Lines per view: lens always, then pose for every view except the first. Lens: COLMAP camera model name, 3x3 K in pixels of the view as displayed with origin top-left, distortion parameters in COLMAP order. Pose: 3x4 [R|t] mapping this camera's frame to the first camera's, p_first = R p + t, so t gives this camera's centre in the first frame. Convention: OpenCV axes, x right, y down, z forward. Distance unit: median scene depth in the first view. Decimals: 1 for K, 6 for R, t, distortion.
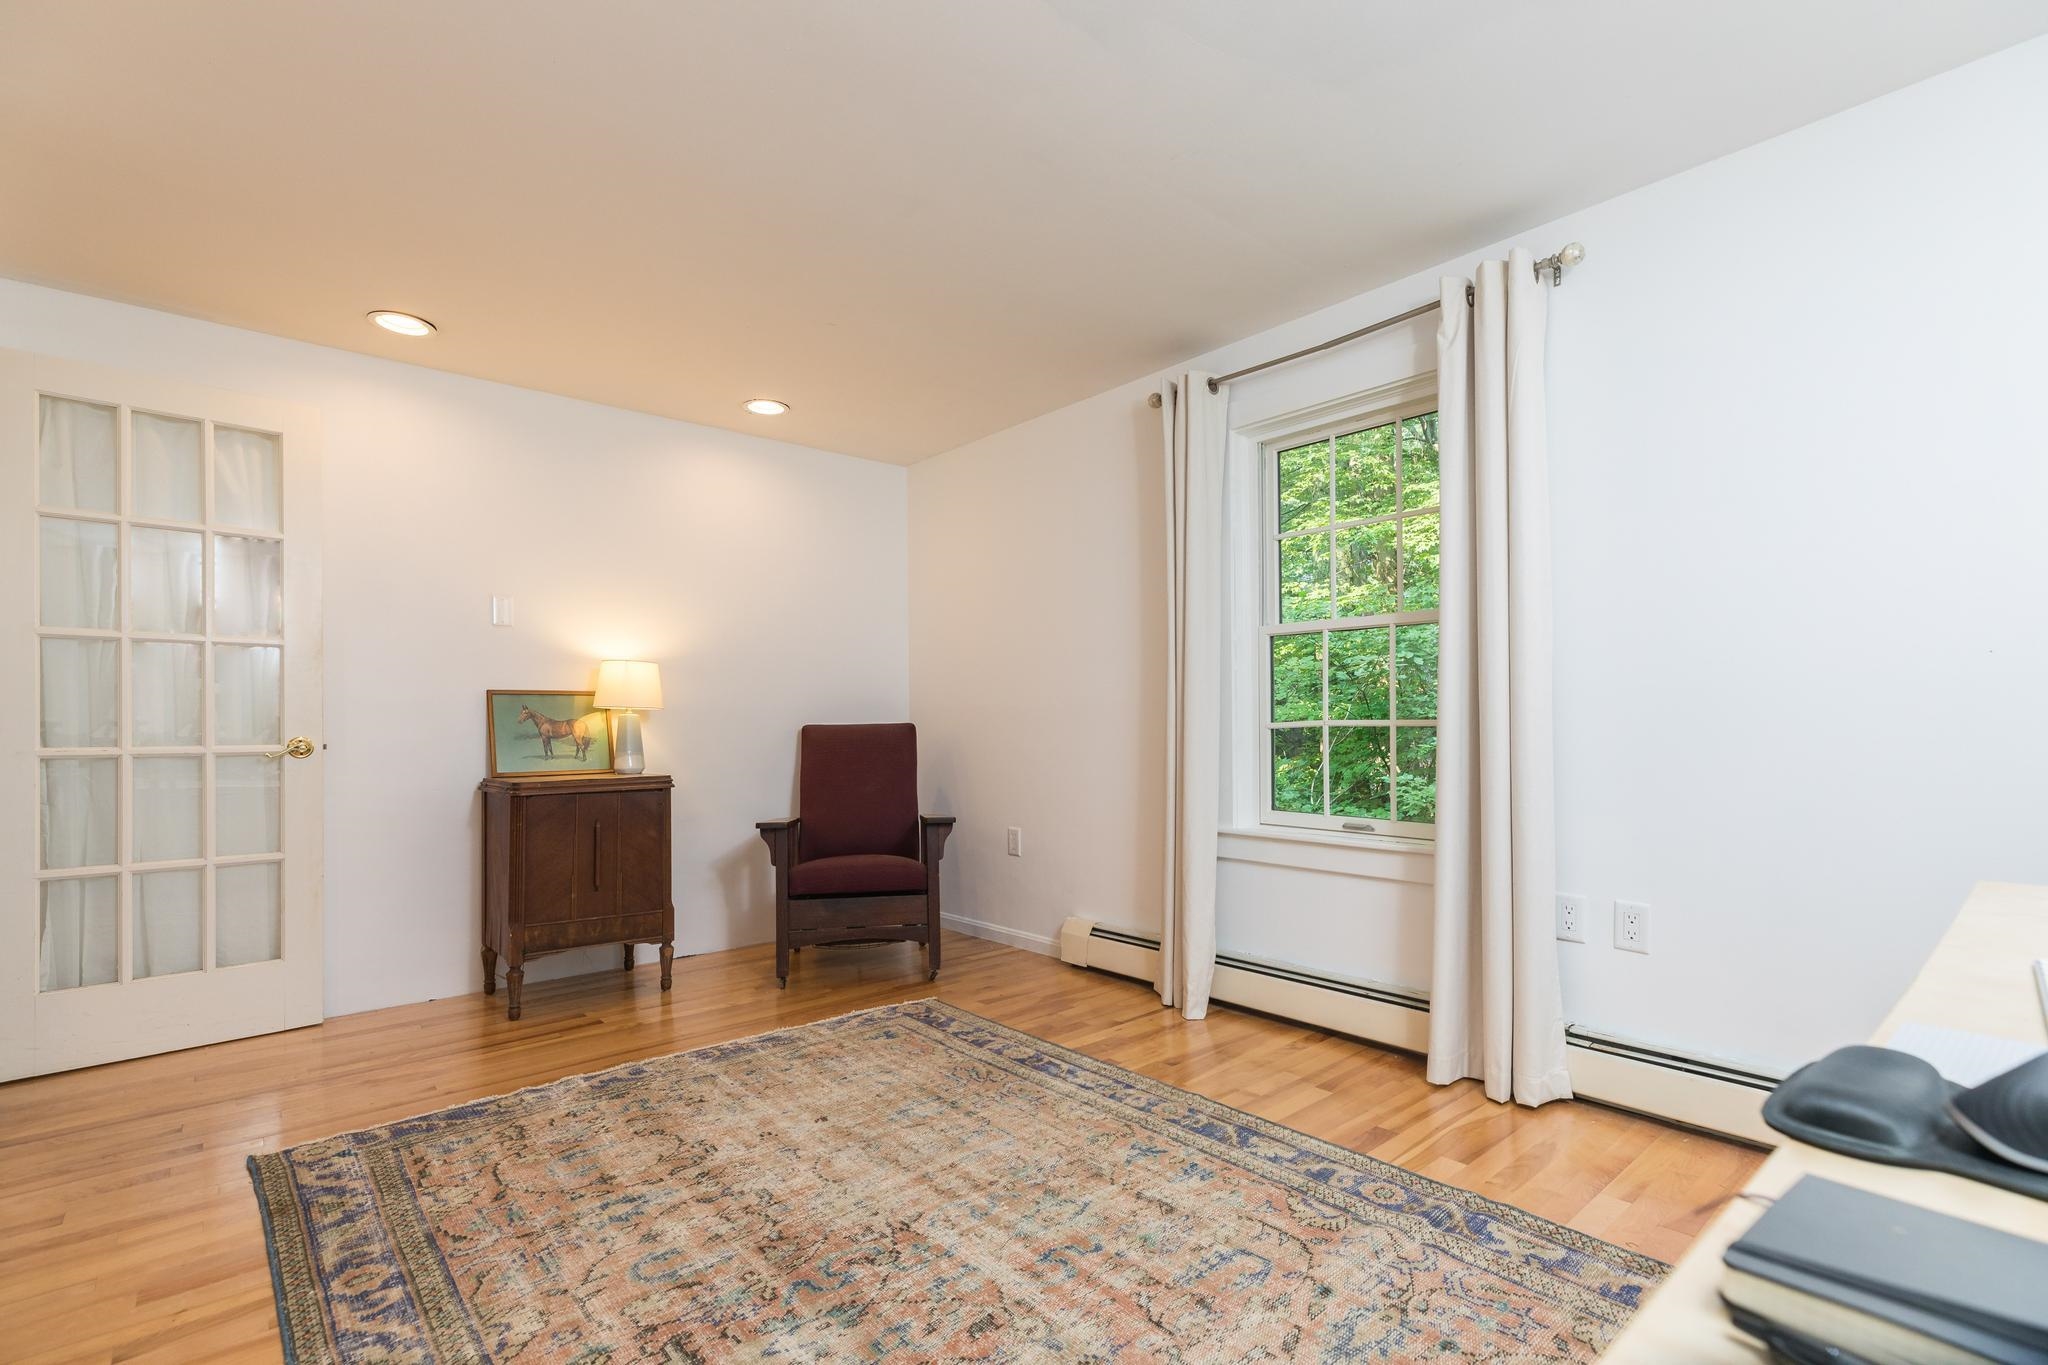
lens RADIAL K [[926.4, 0, 1029.9], [0, 926.4, 716.7], [0, 0, 1]] dist [0.004999, 0.000441]
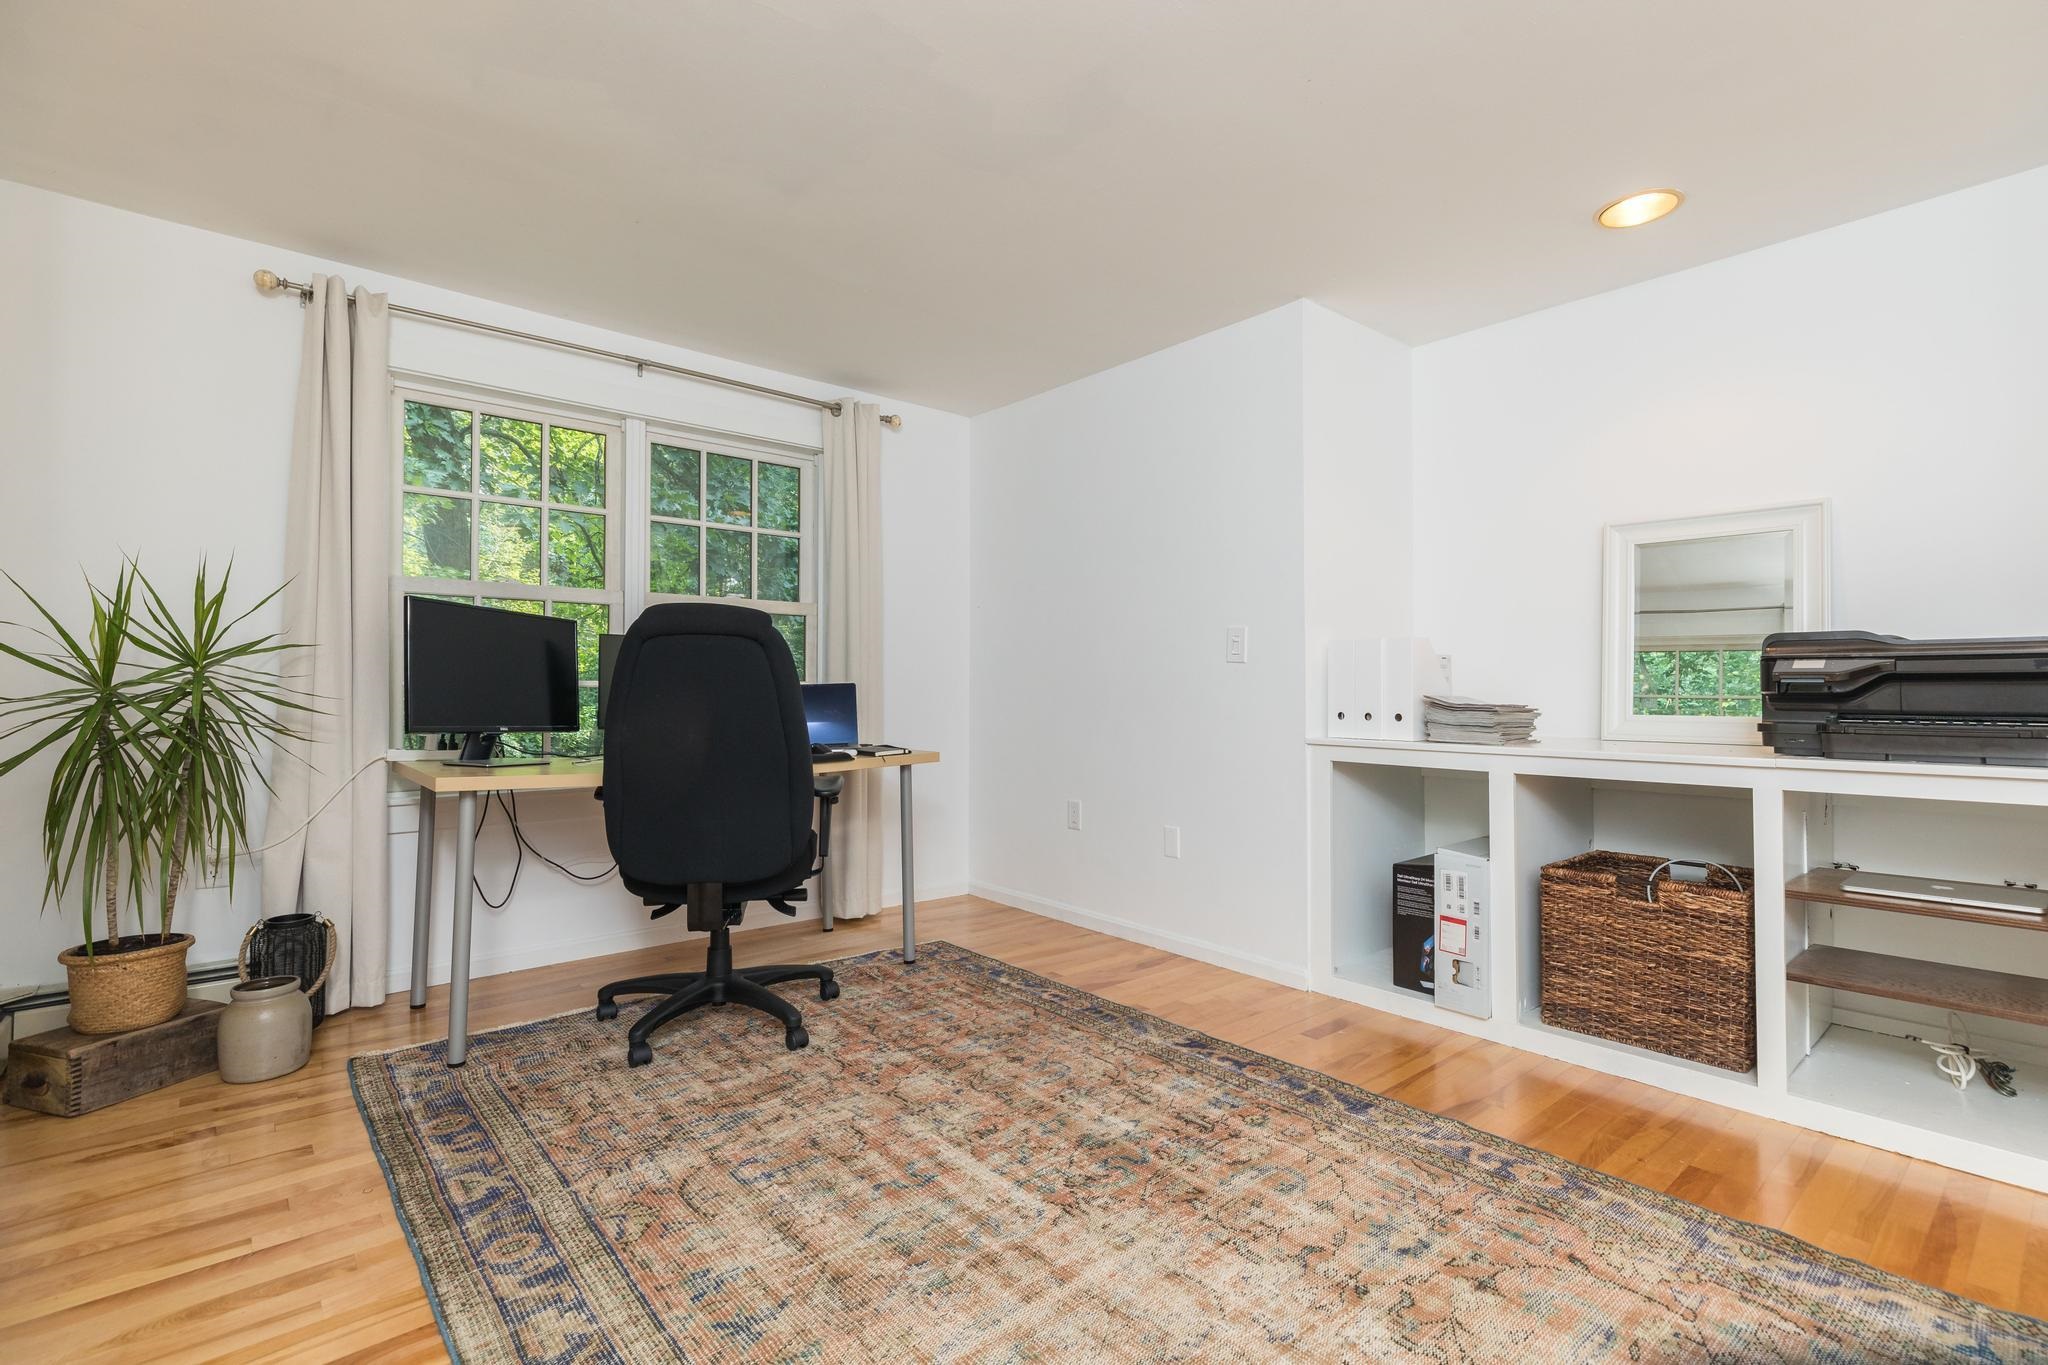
lens RADIAL K [[933.4, 0, 1024.0], [0, 933.4, 682.5], [0, 0, 1]] dist [0.004398, 0.000147]
pose [[-0.999828, 0.007727, 0.016868, -0.102393], [0.007542, 0.999911, -0.010986, 0.011814], [-0.016951, -0.010857, -0.999797, 1.839480]]
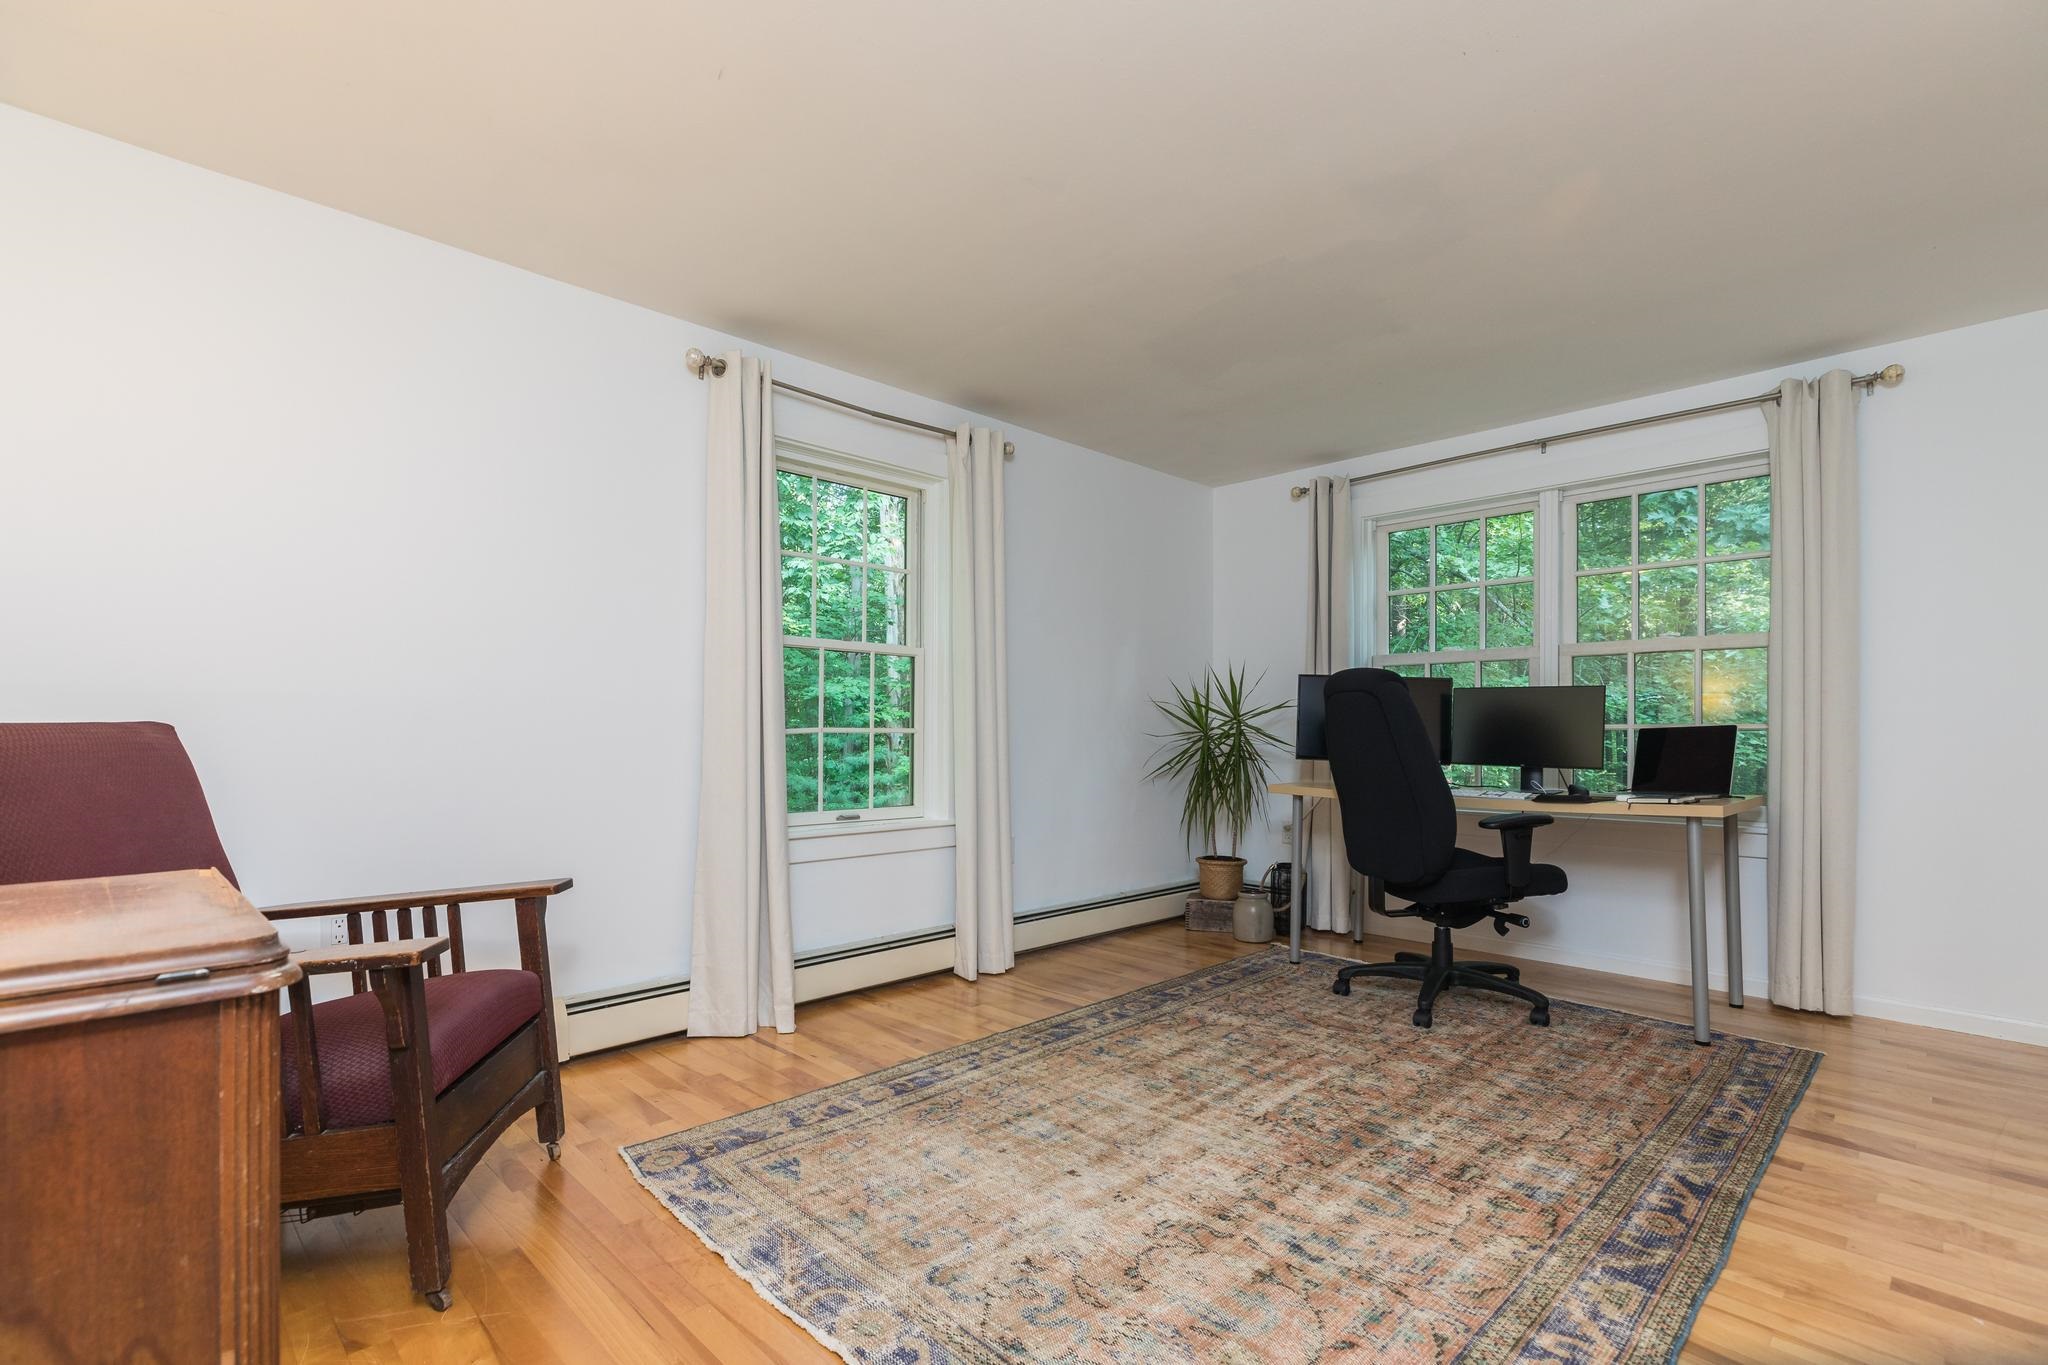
lens RADIAL K [[943.8, 0, 982.6], [0, 943.8, 734.6], [0, 0, 1]] dist [-0.000171, -0.000520]
pose [[-0.020774, 0.003978, 0.999776, -1.336649], [-0.006861, 0.999968, -0.004121, 0.024017], [-0.999761, -0.006945, -0.020746, 1.316505]]
